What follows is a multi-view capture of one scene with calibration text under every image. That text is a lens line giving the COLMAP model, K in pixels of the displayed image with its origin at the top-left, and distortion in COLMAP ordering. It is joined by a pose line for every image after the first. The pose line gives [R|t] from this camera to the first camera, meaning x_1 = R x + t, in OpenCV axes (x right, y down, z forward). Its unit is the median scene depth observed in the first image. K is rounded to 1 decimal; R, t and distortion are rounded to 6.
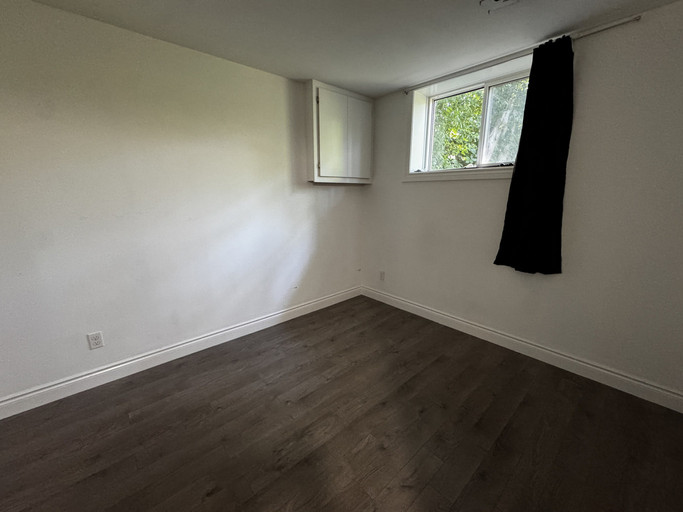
lens RADIAL K [[274.9, 0, 343.2], [0, 274.9, 255.6], [0, 0, 1]] dist [-0.003041, 0.001076]
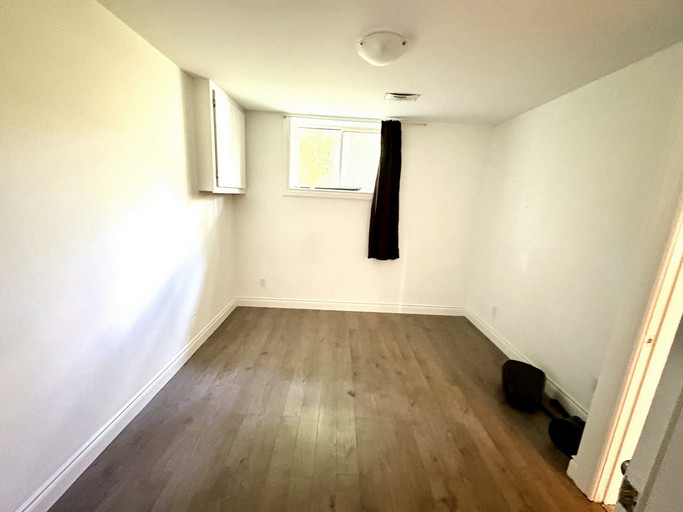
lens RADIAL K [[272.4, 0, 342.5], [0, 272.4, 257.2], [0, 0, 1]] dist [0.001844, -0.000065]
pose [[0.662815, -0.128394, 0.737694, -0.549281], [0.115748, 0.990916, 0.068468, -0.077765], [-0.739783, 0.040005, 0.671655, 0.104839]]
